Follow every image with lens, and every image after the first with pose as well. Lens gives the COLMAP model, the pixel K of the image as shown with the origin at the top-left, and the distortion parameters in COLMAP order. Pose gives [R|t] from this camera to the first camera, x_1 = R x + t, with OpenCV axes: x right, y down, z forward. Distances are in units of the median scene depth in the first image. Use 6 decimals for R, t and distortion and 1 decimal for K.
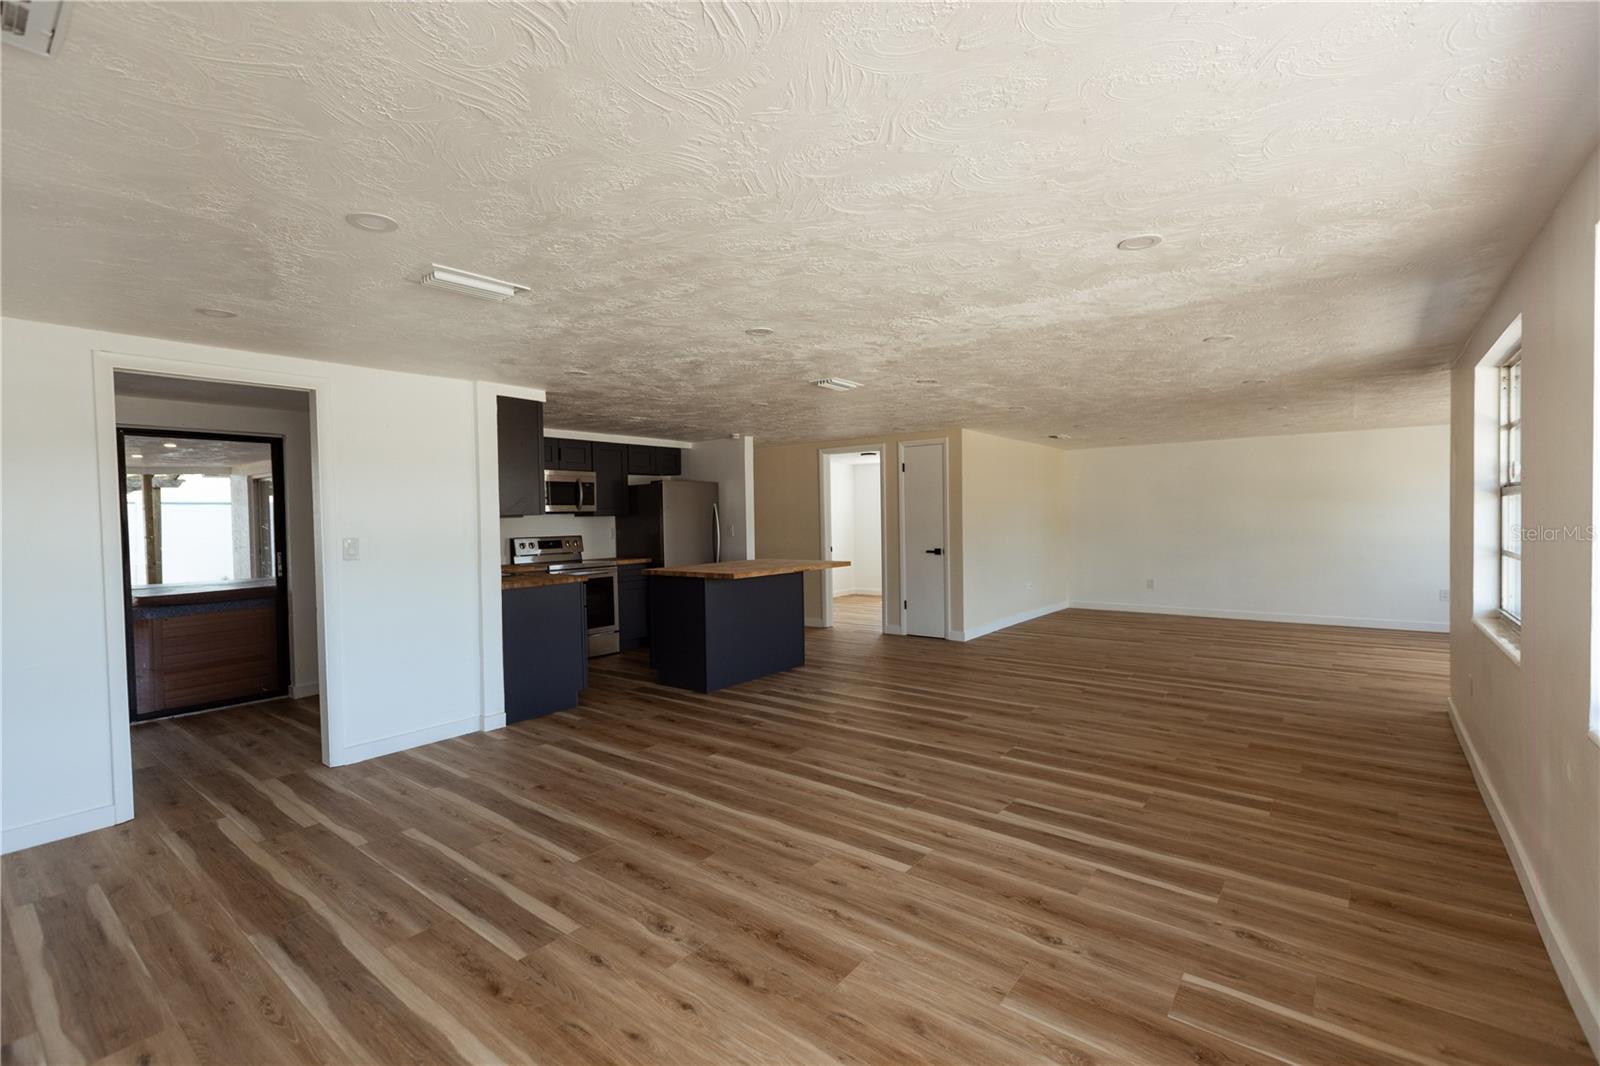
lens RADIAL K [[710.2, 0, 795.9], [0, 710.2, 527.0], [0, 0, 1]] dist [0.015957, 0.000069]
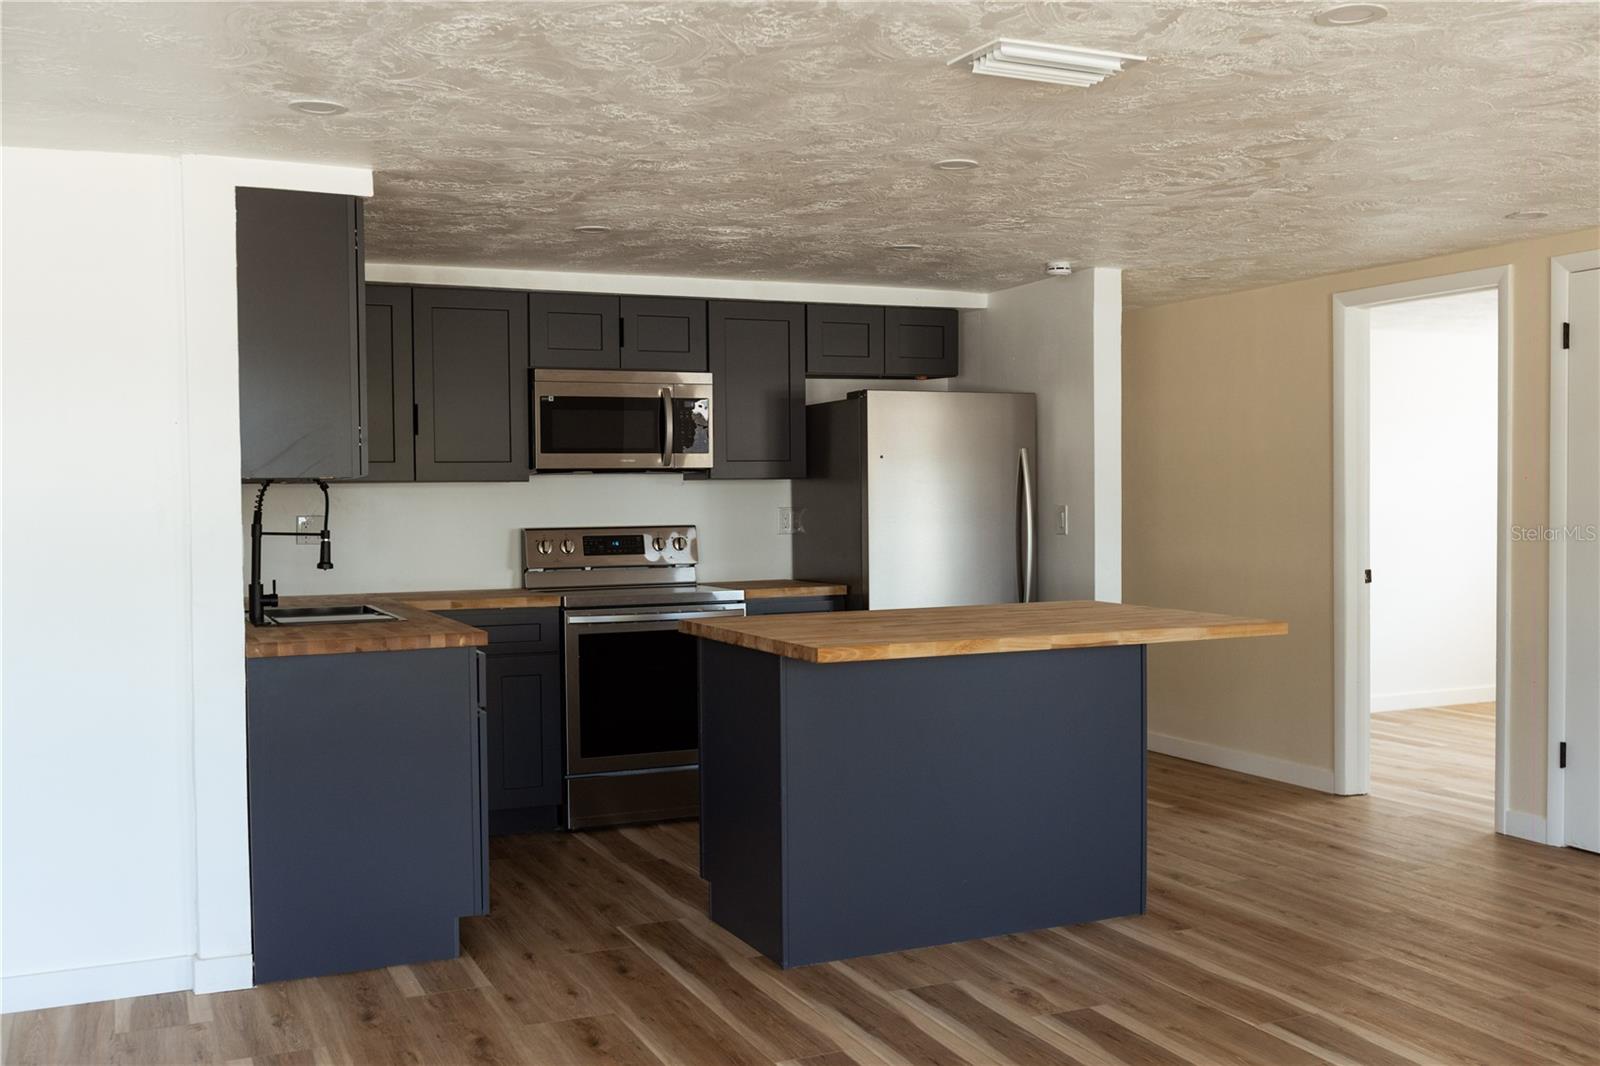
lens RADIAL K [[1535.4, 0, 804.6], [0, 1535.4, 539.4], [0, 0, 1]] dist [-0.014486, 0.000000]
pose [[0.887888, 0.023383, -0.459465, 0.186125], [-0.011623, 0.999529, 0.028407, -0.006665], [0.459913, -0.019882, 0.887742, 0.238151]]
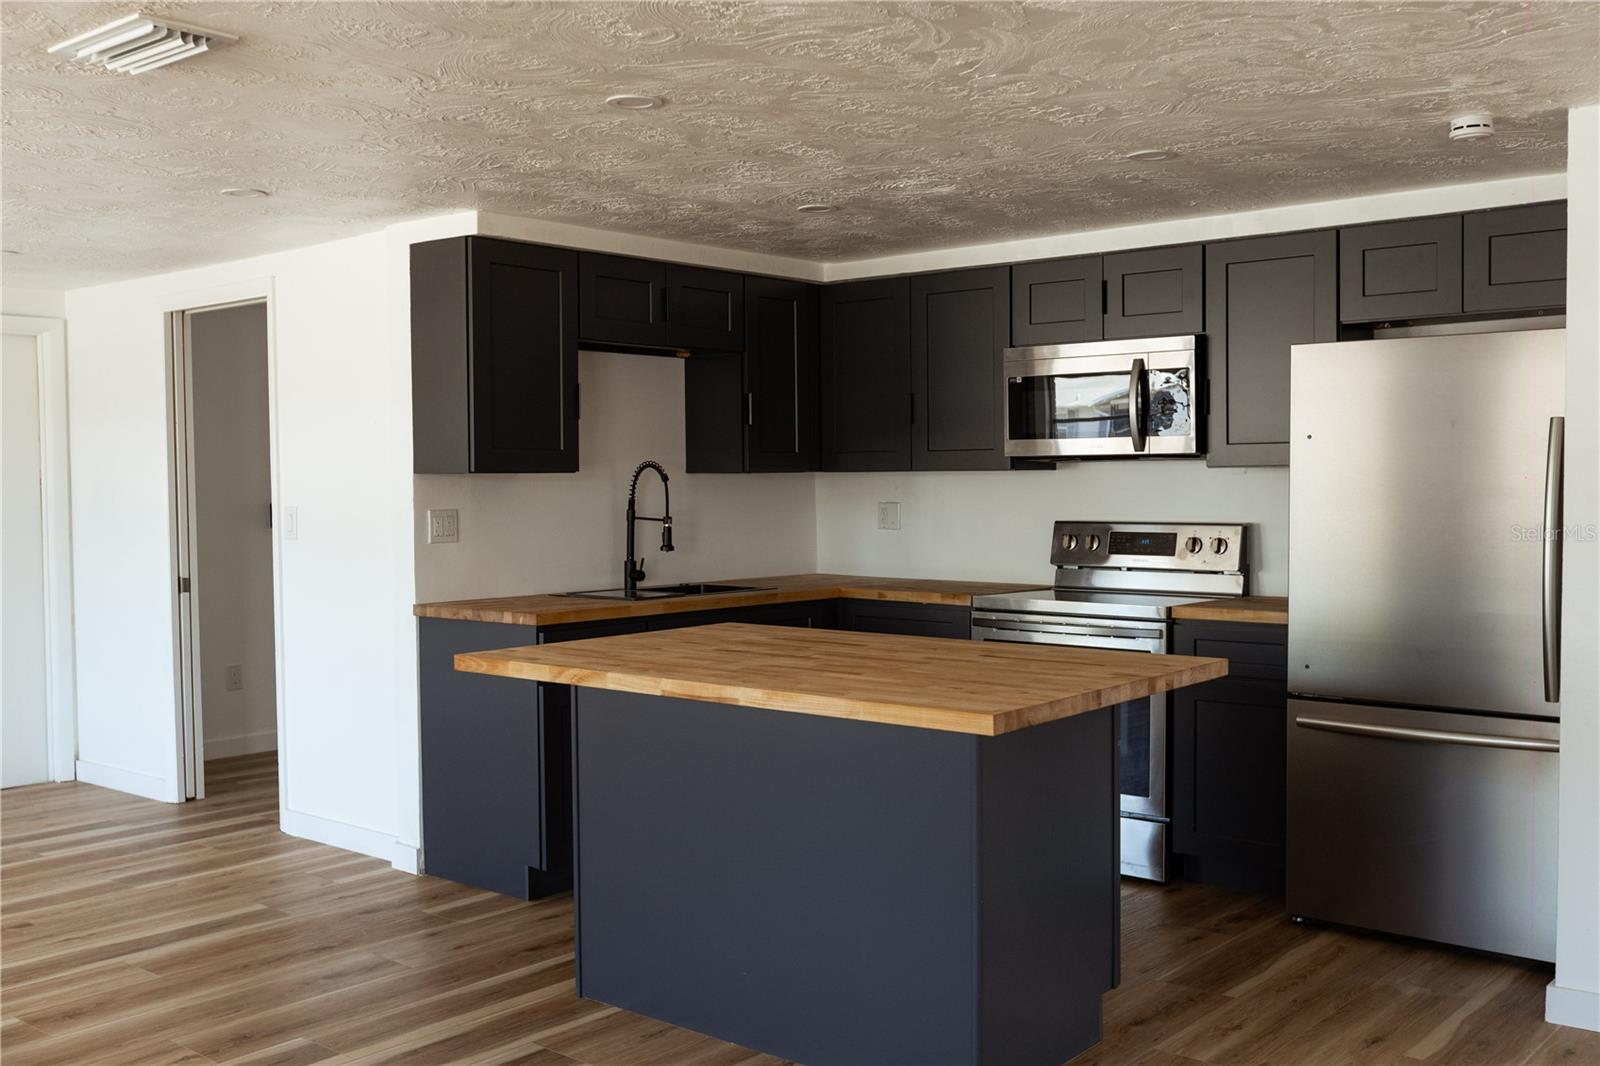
lens RADIAL K [[1535.4, 0, 796.3], [0, 1535.4, 540.0], [0, 0, 1]] dist [-0.014486, 0.000000]
pose [[-0.035802, 0.058405, -0.997651, 0.463551], [-0.005278, 0.998266, 0.058630, -0.023504], [0.999345, 0.007365, -0.035432, 0.871611]]
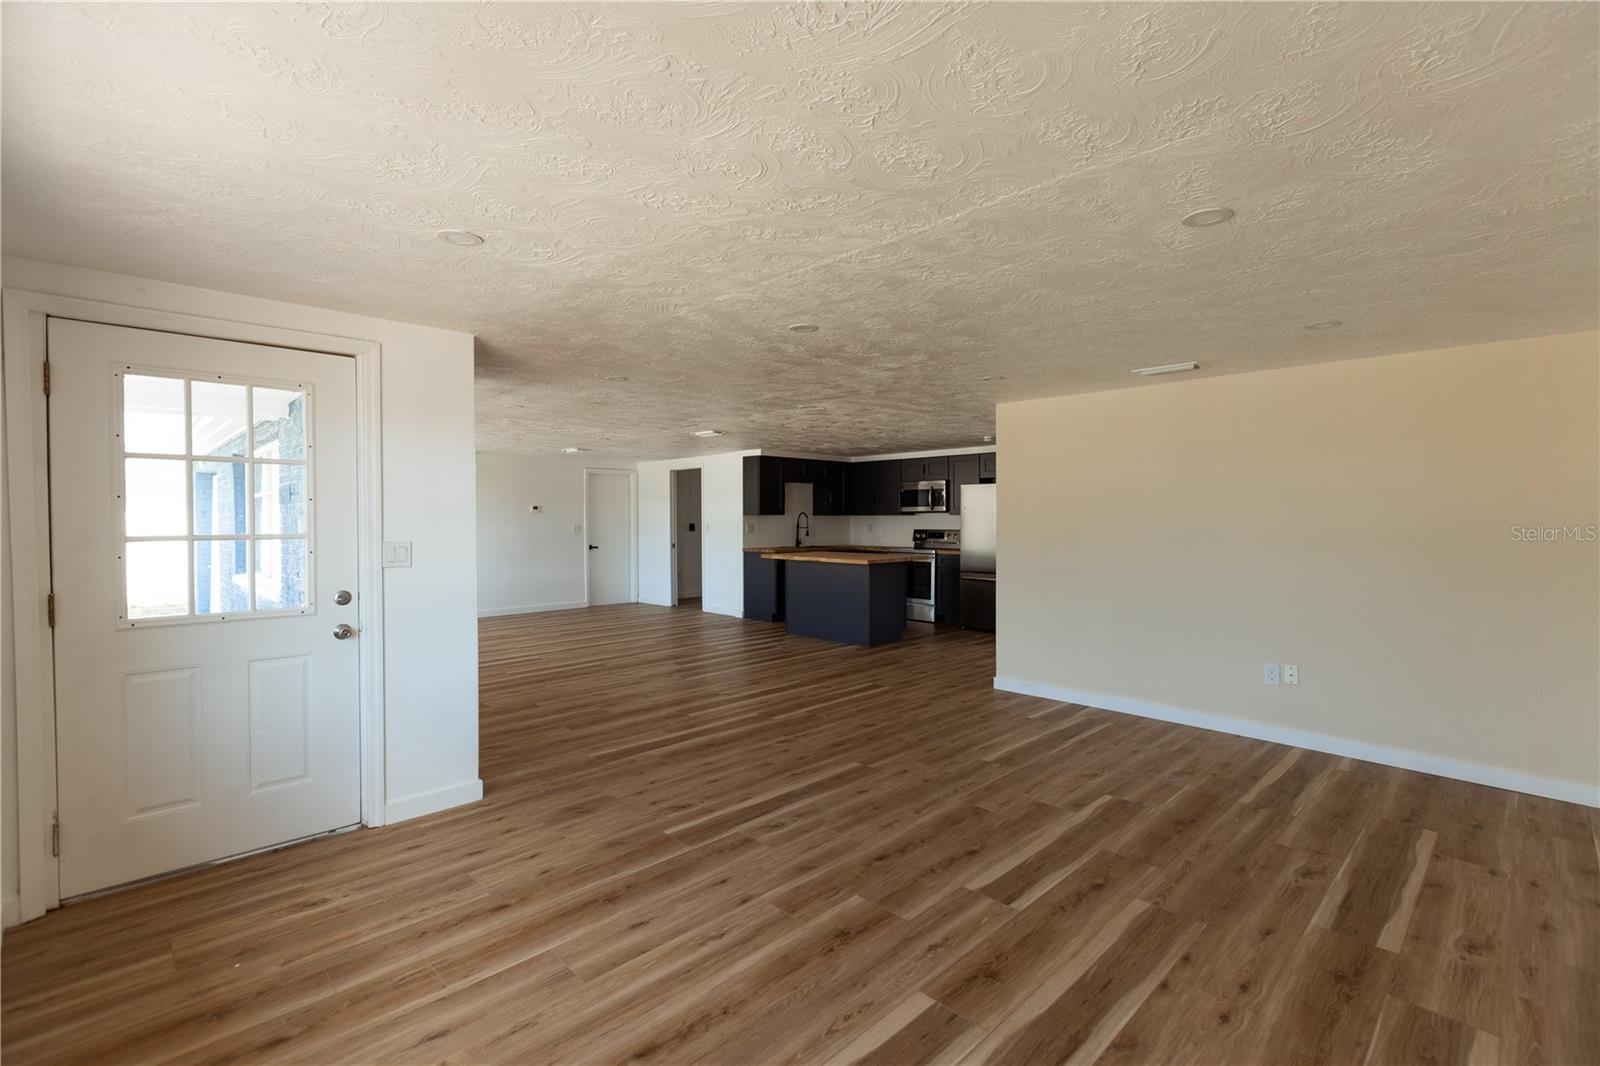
lens RADIAL K [[710.2, 0, 798.2], [0, 710.2, 533.9], [0, 0, 1]] dist [0.015957, 0.000069]
pose [[-0.130489, 0.036478, -0.990778, 1.049026], [-0.010144, 0.999222, 0.038125, -0.027761], [0.991398, 0.015025, -0.130018, 0.939072]]
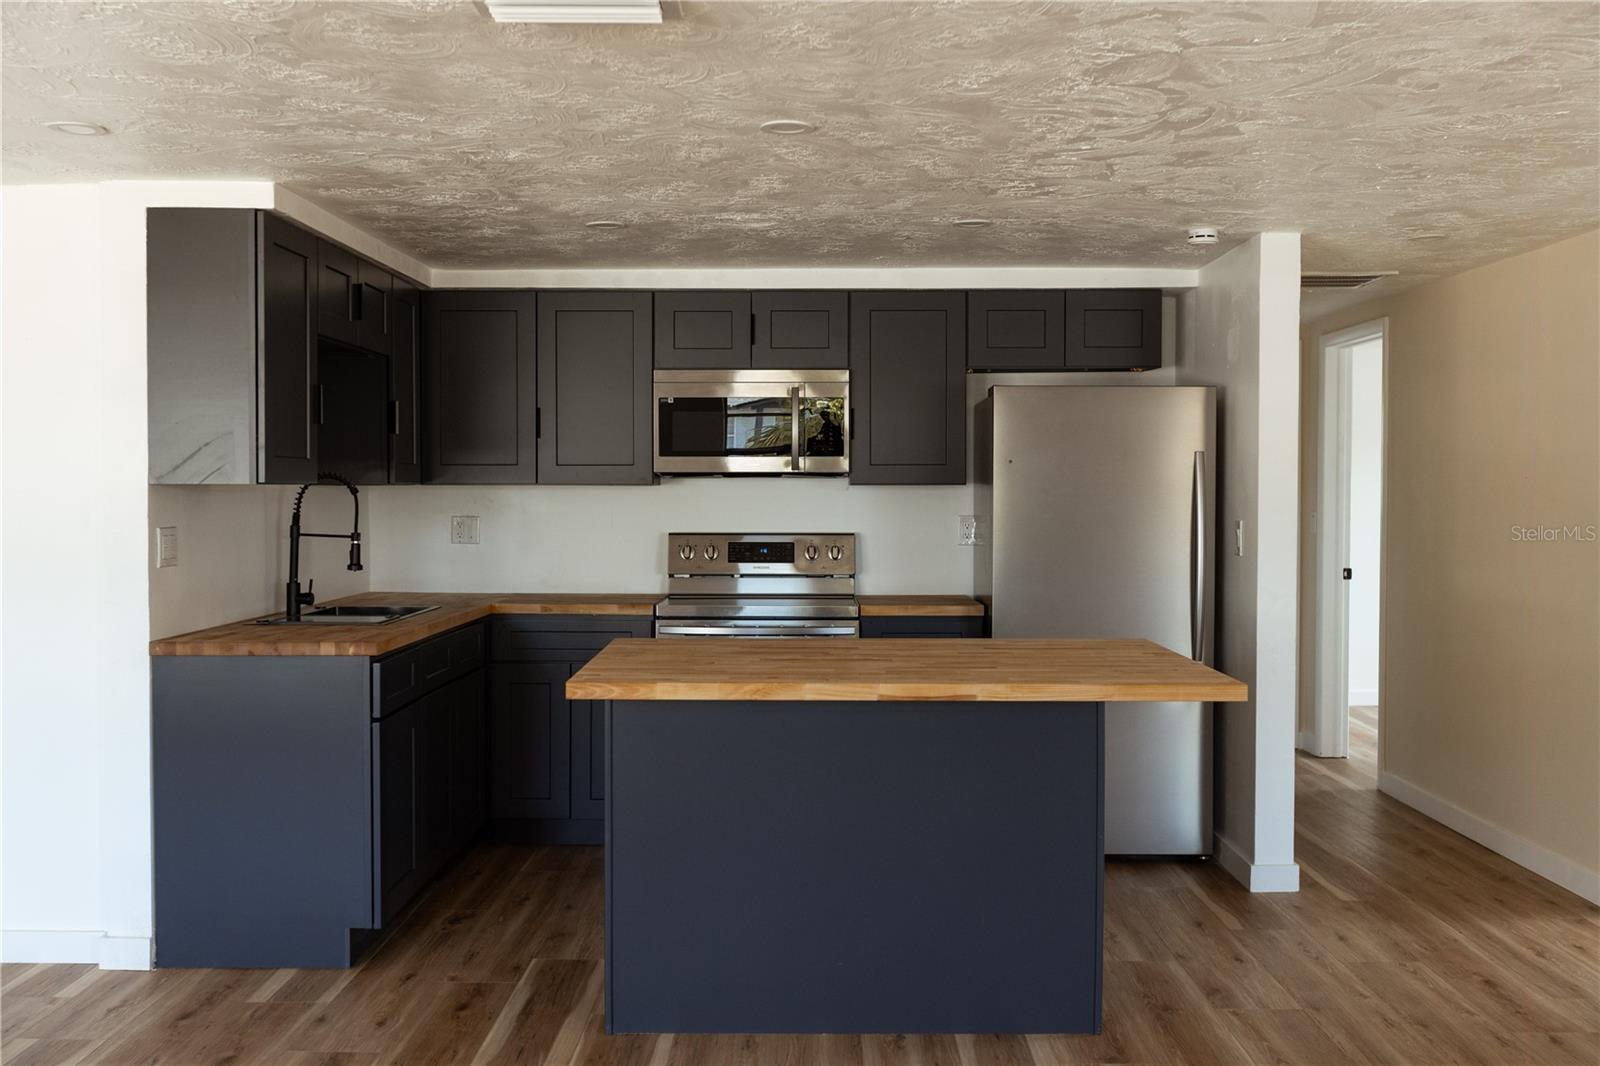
lens RADIAL K [[1535.4, 0, 793.3], [0, 1535.4, 519.2], [0, 0, 1]] dist [-0.014486, 0.000000]
pose [[0.611292, 0.035382, -0.790614, 0.371226], [-0.022548, 0.999373, 0.027291, -0.019459], [0.791084, 0.001144, 0.611706, 0.487986]]
